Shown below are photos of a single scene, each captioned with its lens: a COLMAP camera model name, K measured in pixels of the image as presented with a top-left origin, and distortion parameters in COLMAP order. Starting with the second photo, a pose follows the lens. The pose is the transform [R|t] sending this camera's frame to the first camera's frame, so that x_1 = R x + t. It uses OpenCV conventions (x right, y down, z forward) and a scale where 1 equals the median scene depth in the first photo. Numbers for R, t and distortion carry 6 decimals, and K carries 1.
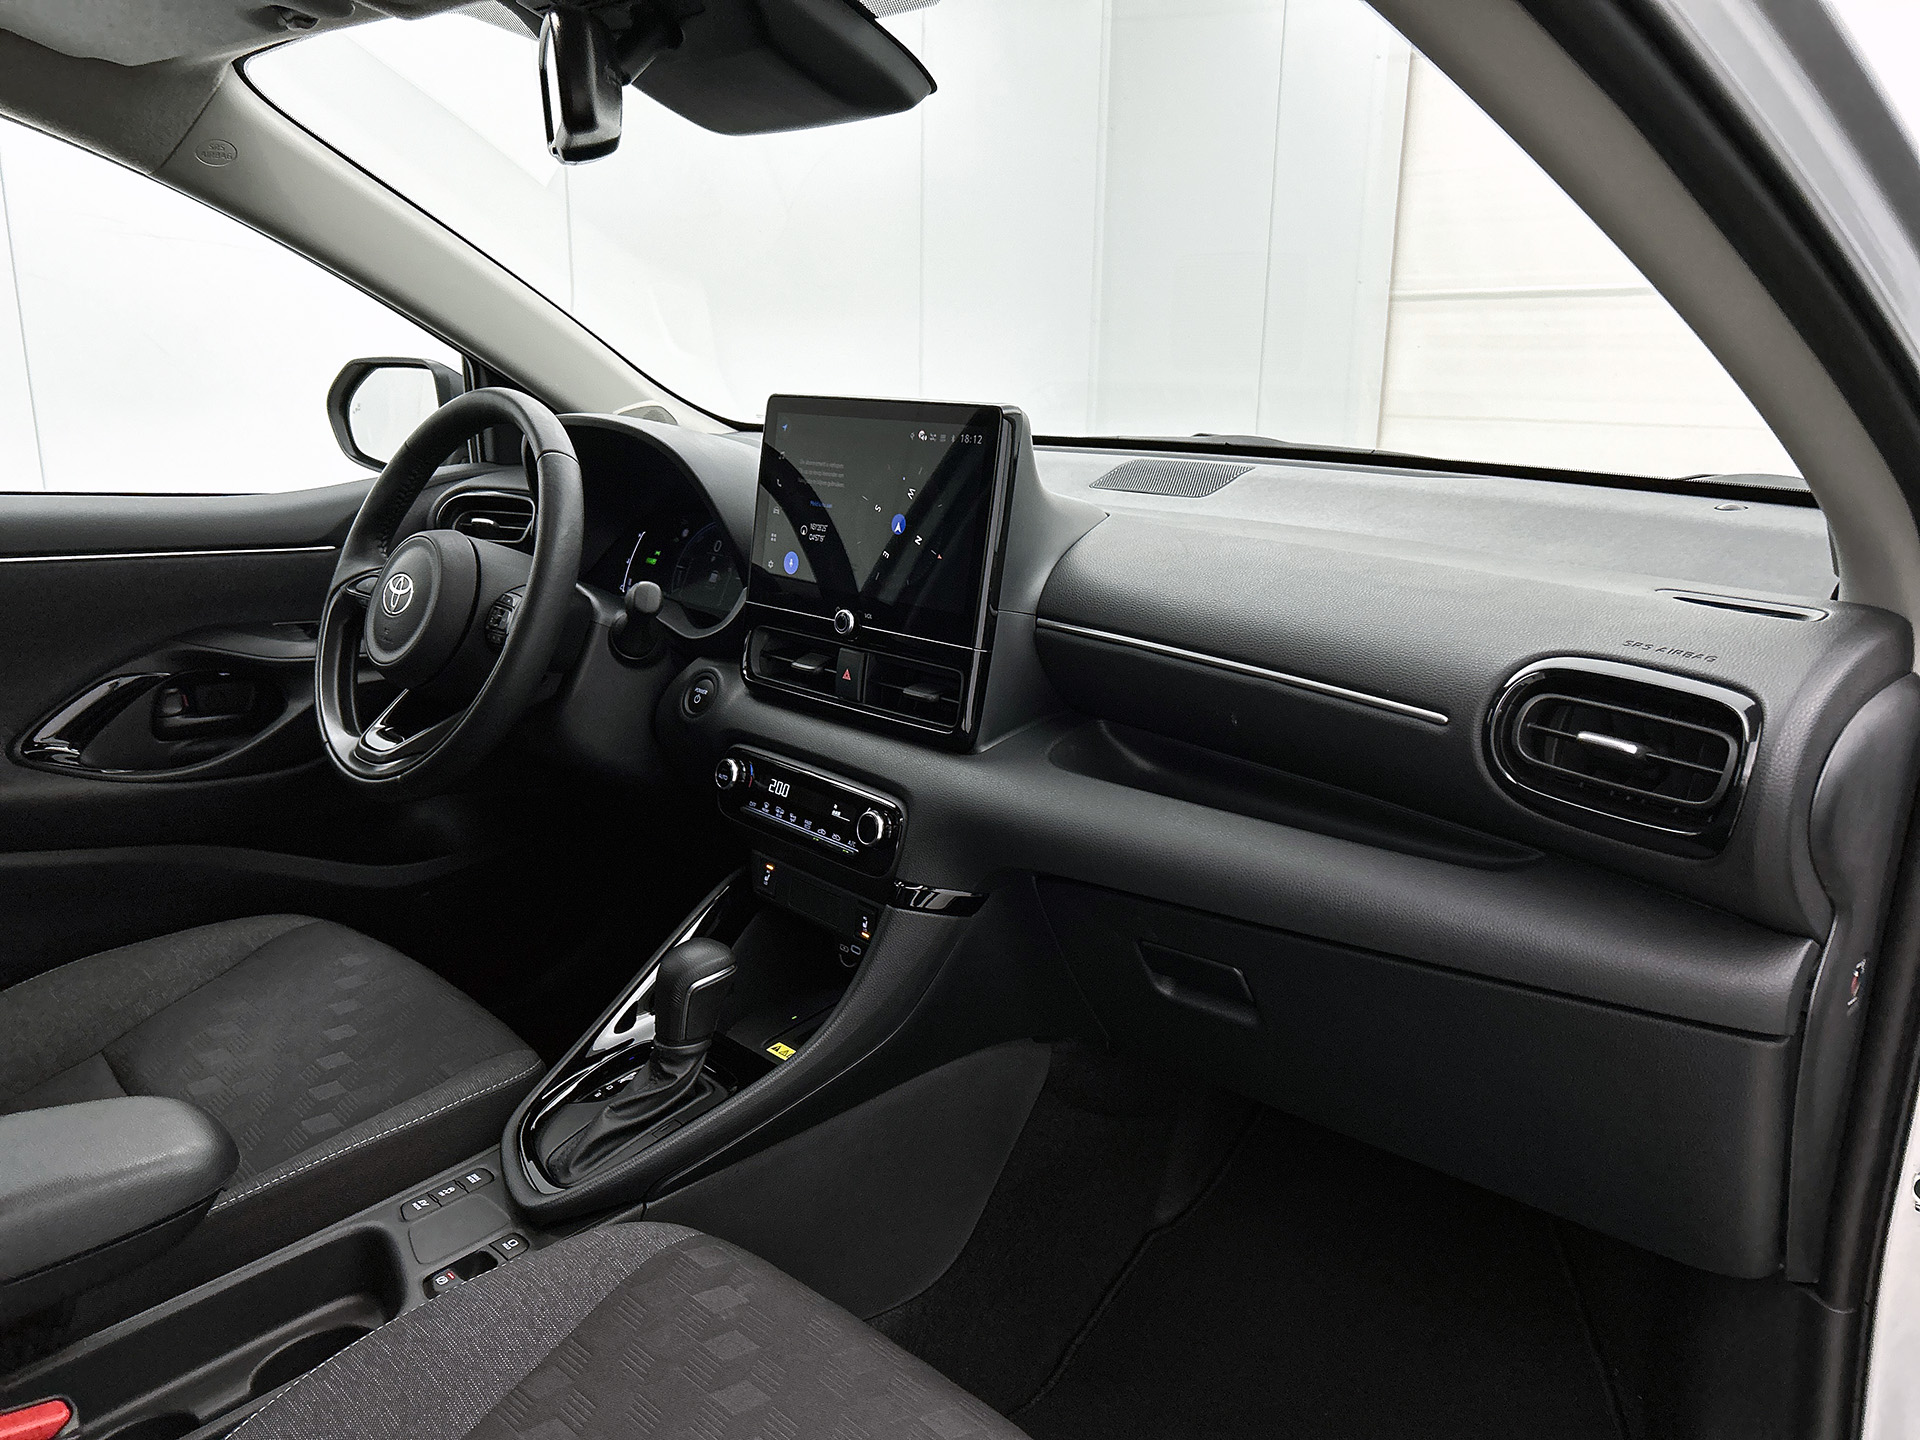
lens RADIAL K [[1458.9, 0, 960.0], [0, 1458.9, 720.0], [0, 0, 1]] dist [0.011352, -0.000258]
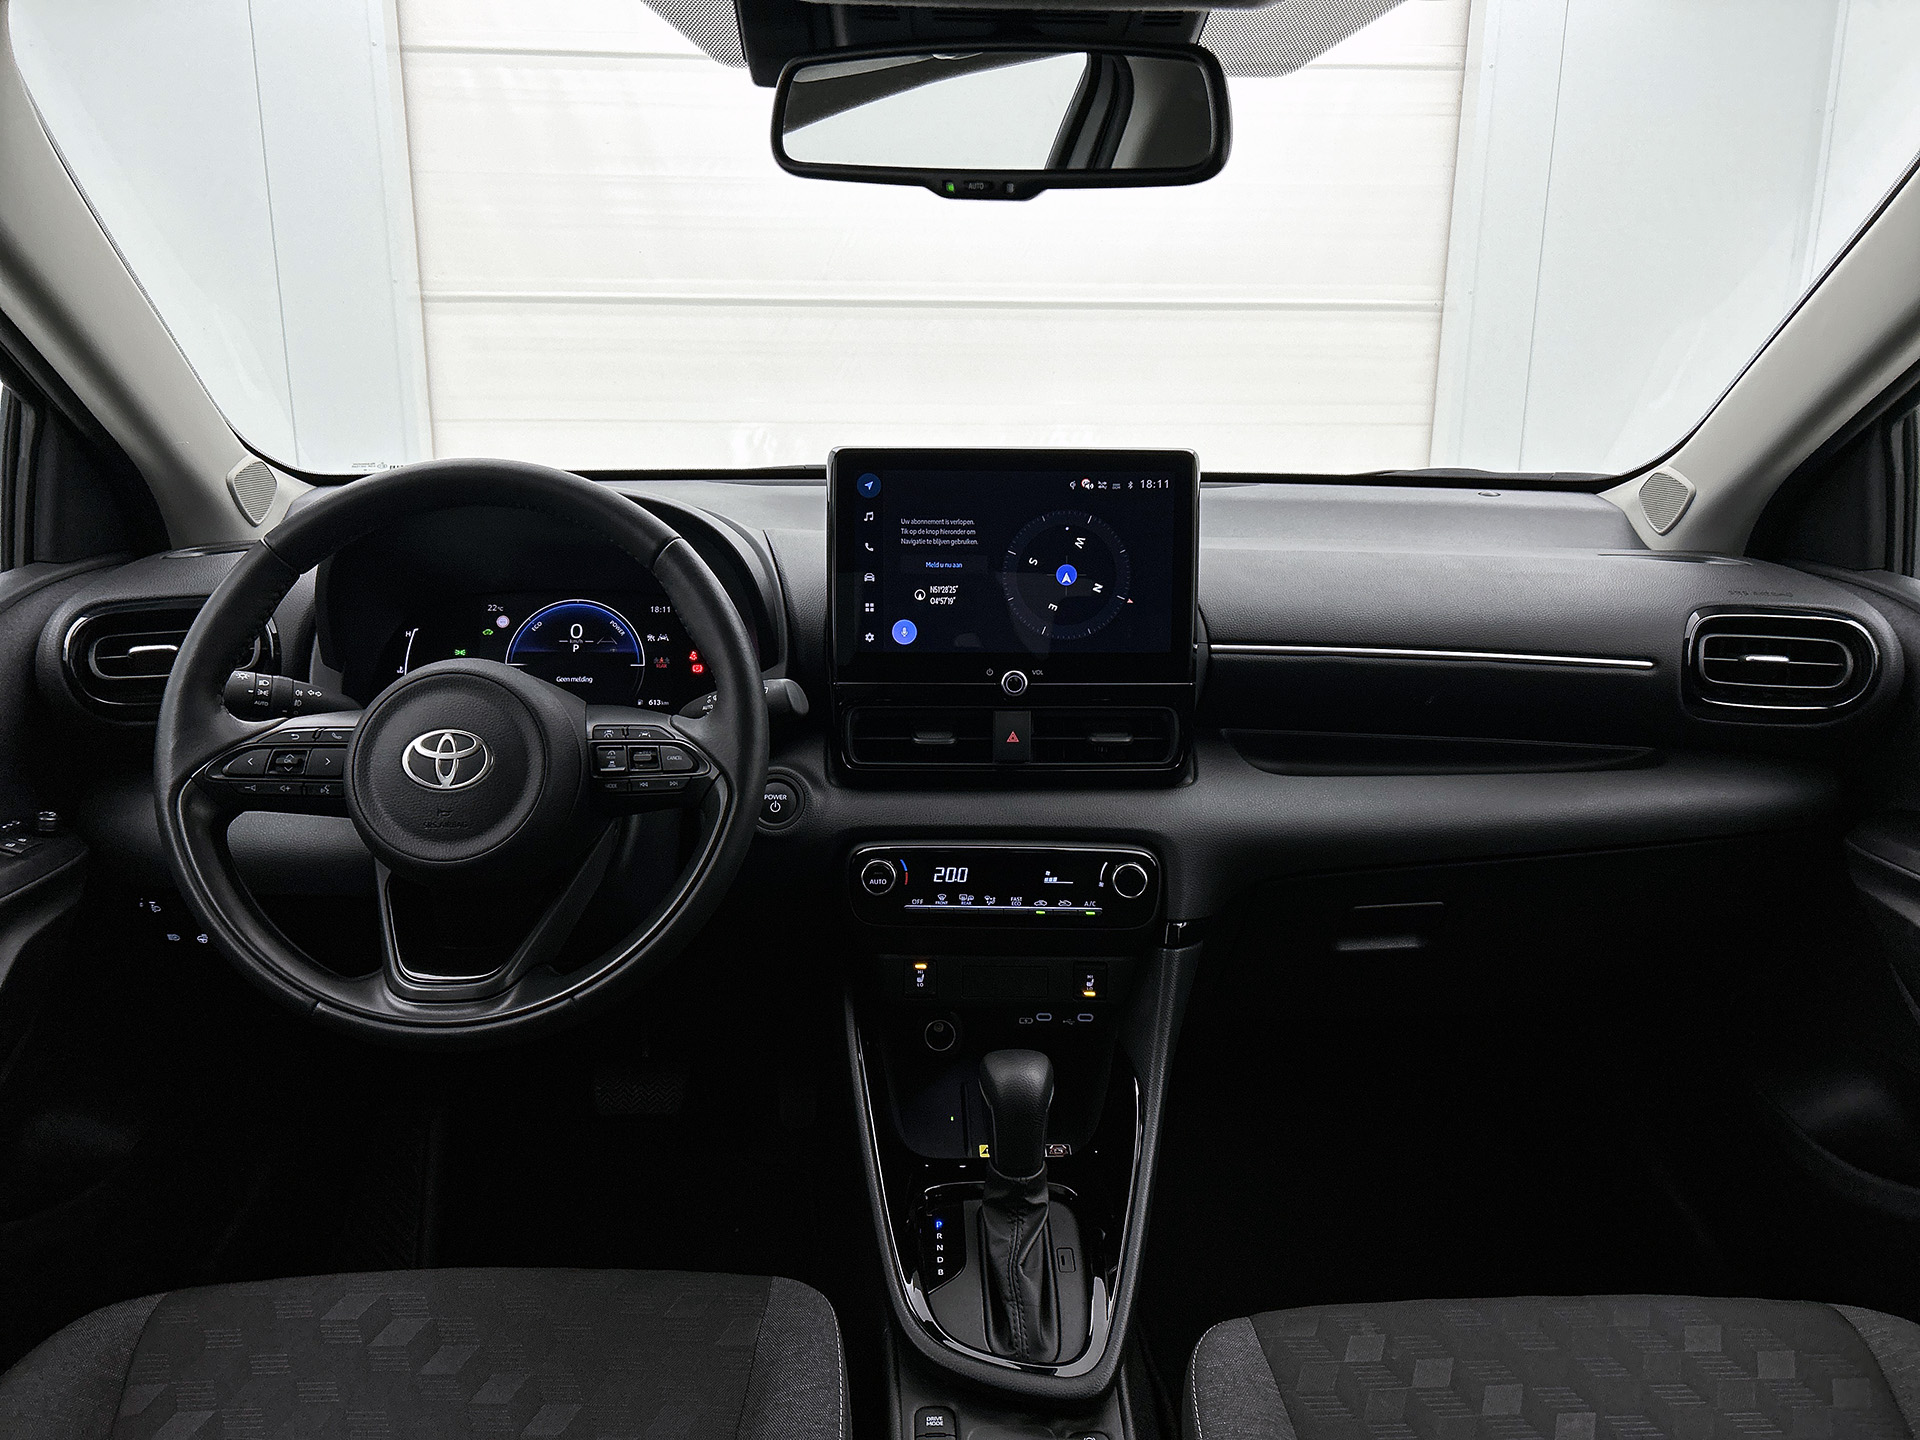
lens RADIAL K [[1431.6, 0, 960.0], [0, 1431.6, 720.0], [0, 0, 1]] dist [0.040271, -0.043449]
pose [[0.676633, -0.187372, 0.712081, -0.760238], [0.178988, 0.979928, 0.087774, -0.129803], [-0.714234, 0.068063, 0.696589, 0.367123]]
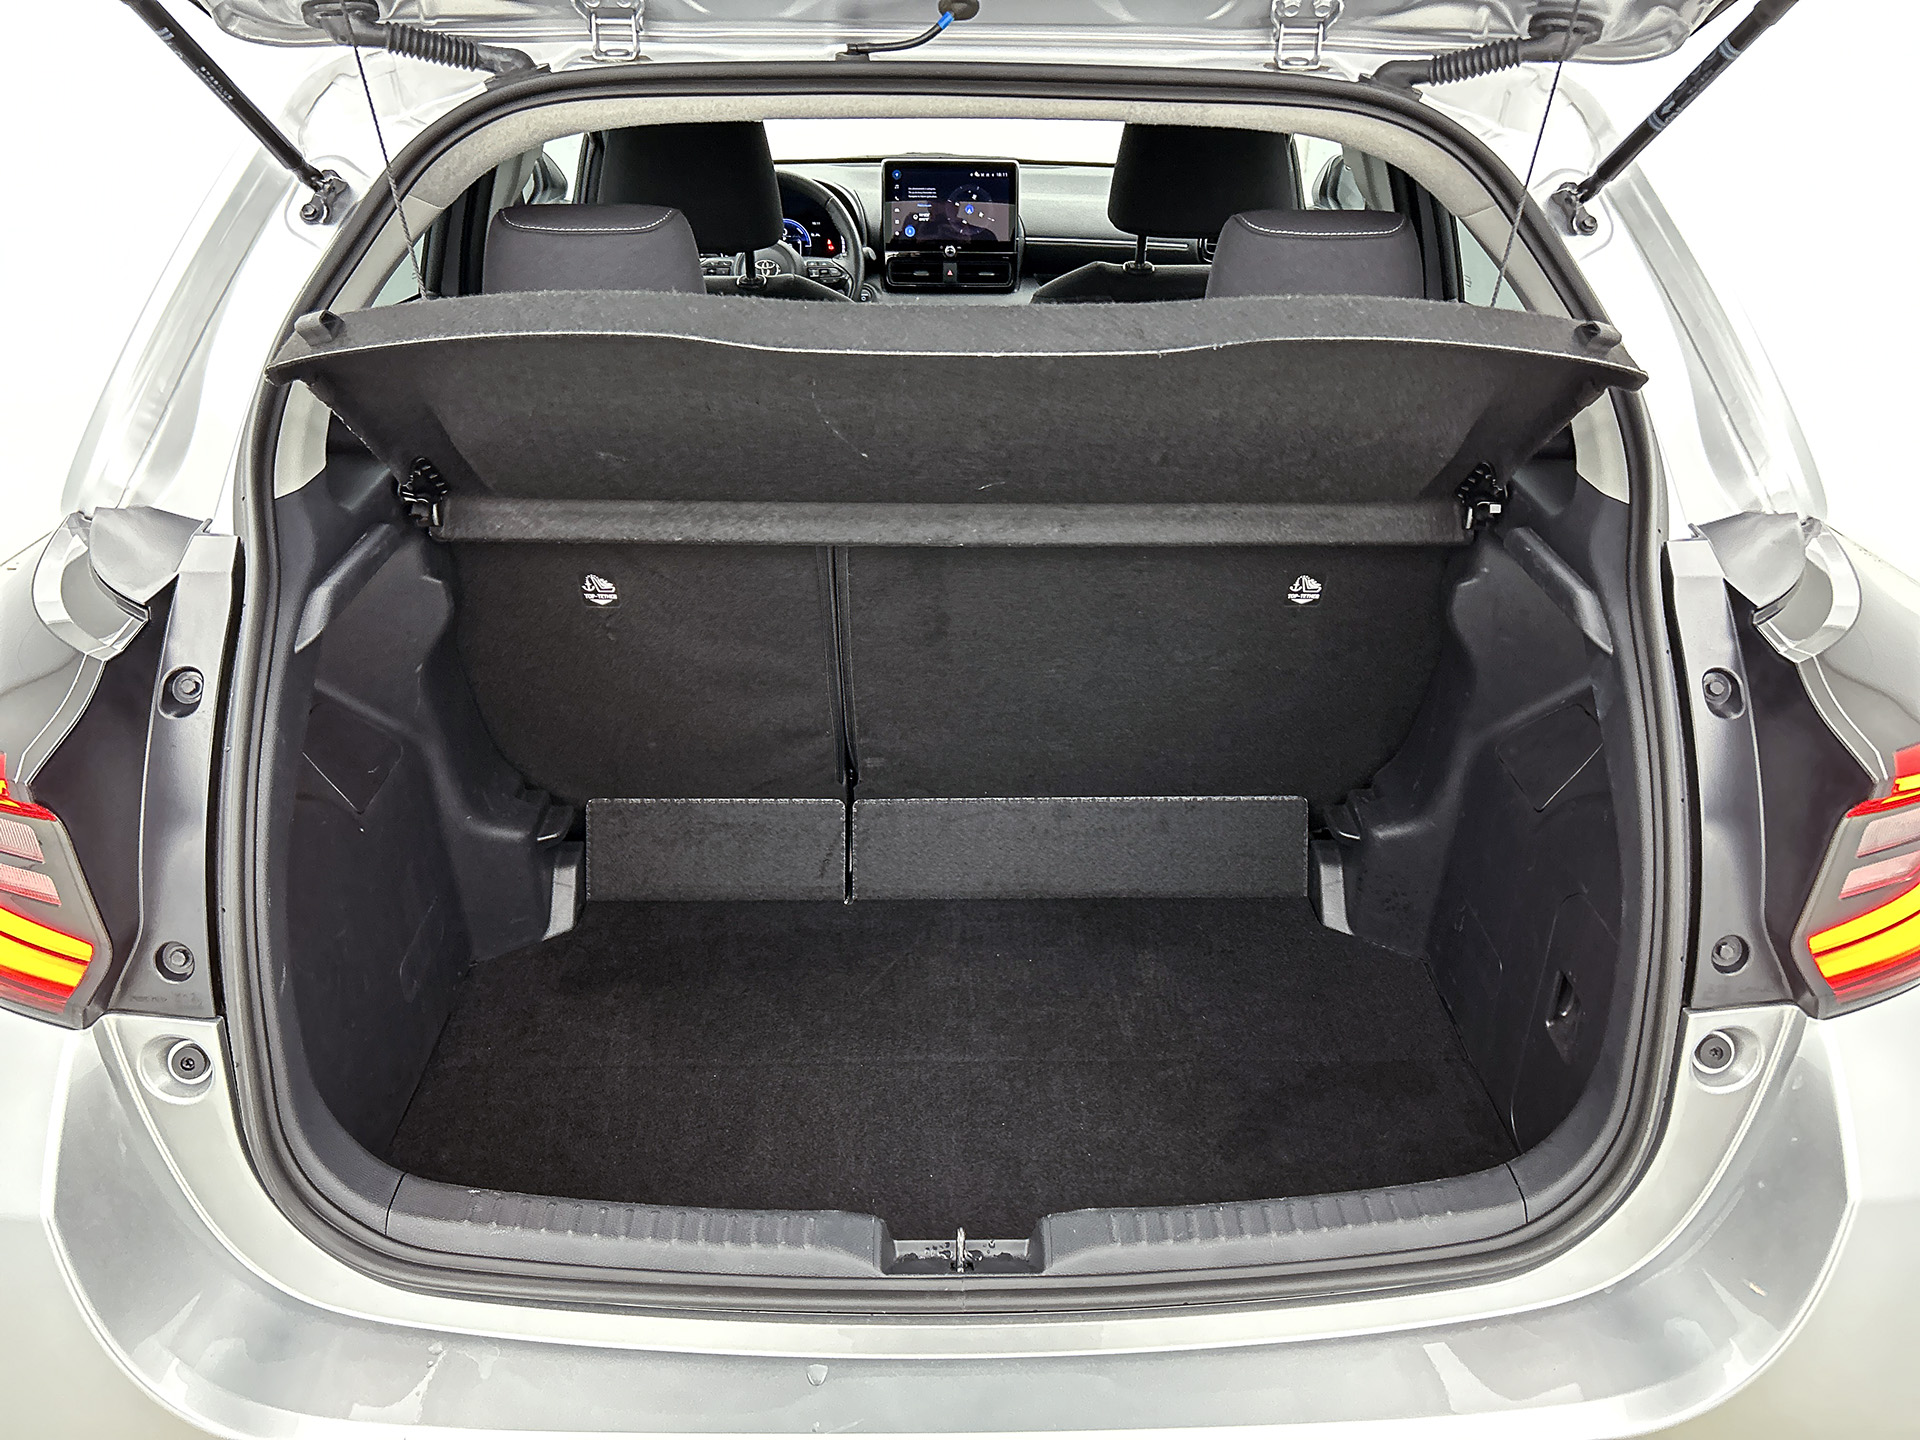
lens RADIAL K [[1431.6, 0, 960.0], [0, 1431.6, 720.0], [0, 0, 1]] dist [0.040271, -0.043449]
pose [[0.701369, -0.346355, 0.622992, -1.924657], [0.176407, 0.931164, 0.319084, -0.102315], [-0.690624, -0.113895, 0.714189, -0.929251]]
